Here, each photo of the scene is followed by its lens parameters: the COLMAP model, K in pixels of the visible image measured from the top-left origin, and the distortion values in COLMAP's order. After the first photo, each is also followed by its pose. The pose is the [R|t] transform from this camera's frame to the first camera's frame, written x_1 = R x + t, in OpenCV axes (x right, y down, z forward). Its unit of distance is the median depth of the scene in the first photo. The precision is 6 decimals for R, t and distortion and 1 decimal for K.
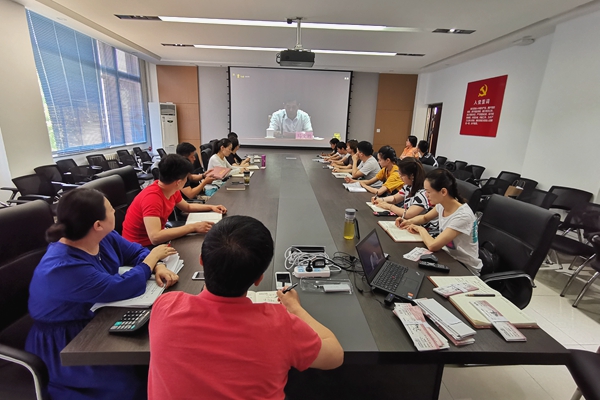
lens RADIAL K [[308.4, 0, 300.0], [0, 308.4, 200.0], [0, 0, 1]] dist [-0.003950, 0.023767]
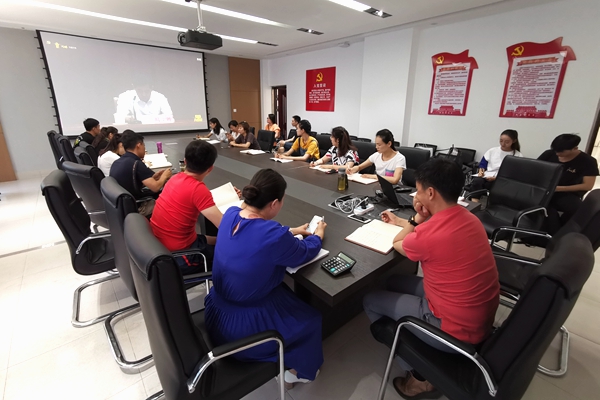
lens RADIAL K [[308.4, 0, 300.0], [0, 308.4, 200.0], [0, 0, 1]] dist [-0.003950, 0.023767]
pose [[0.745093, -0.227197, 0.627071, -0.436700], [0.185423, 0.973690, 0.132460, -0.024181], [-0.640667, 0.017578, 0.767617, 0.027880]]
